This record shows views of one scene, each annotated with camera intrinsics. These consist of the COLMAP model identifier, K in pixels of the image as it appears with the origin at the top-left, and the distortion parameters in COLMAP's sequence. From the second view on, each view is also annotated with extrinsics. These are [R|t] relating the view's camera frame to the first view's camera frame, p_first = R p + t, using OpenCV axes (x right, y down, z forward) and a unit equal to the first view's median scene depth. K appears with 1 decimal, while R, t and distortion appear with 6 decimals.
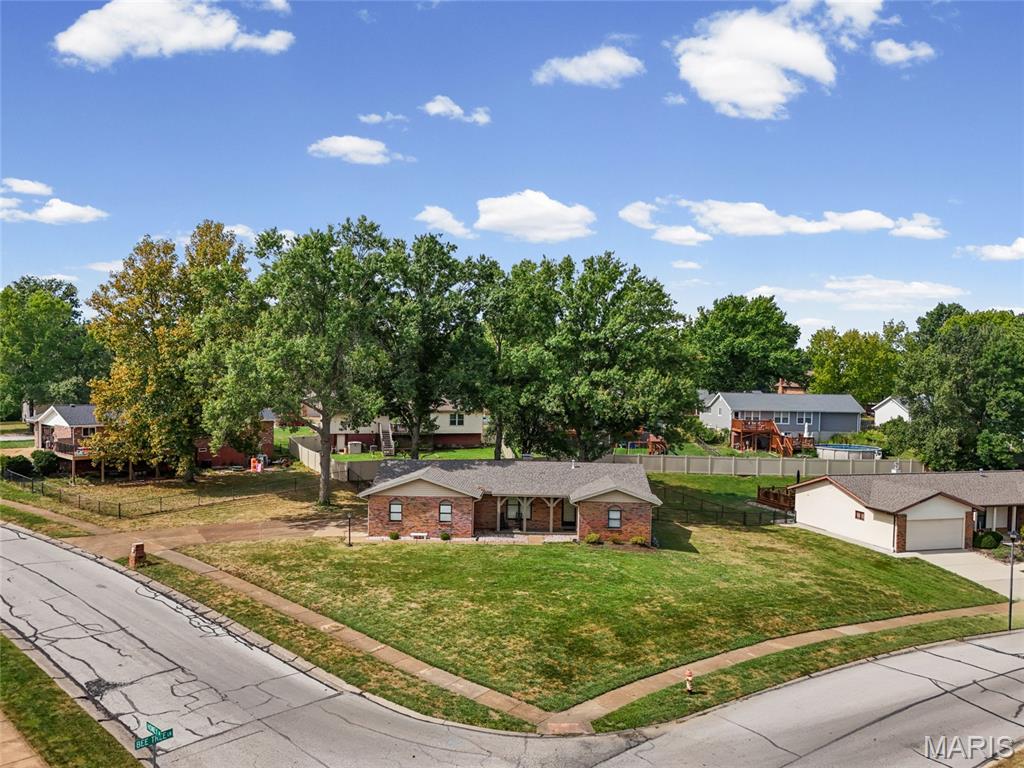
lens RADIAL K [[747.9, 0, 512.0], [0, 747.9, 384.0], [0, 0, 1]] dist [0.021034, -0.001289]
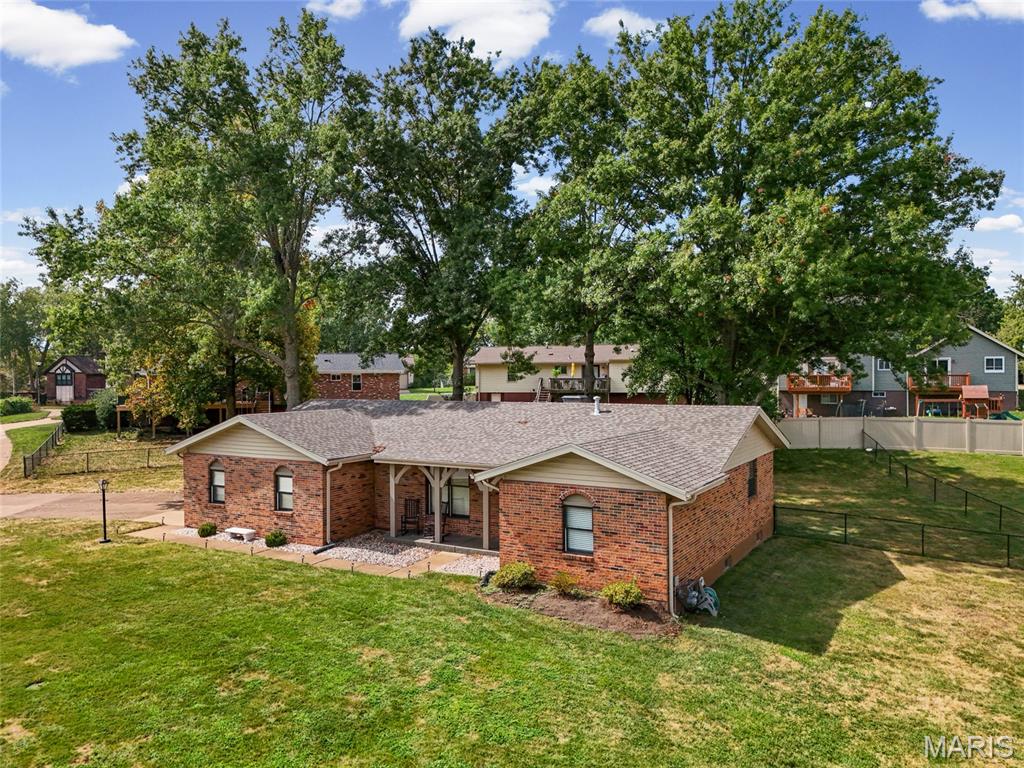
lens RADIAL K [[747.9, 0, 512.0], [0, 747.9, 384.0], [0, 0, 1]] dist [0.021034, -0.001289]
pose [[0.882935, -0.015195, -0.469249, 0.281326], [0.020237, 0.999779, 0.005704, 0.100307], [0.469059, -0.014533, 0.883047, 0.630168]]
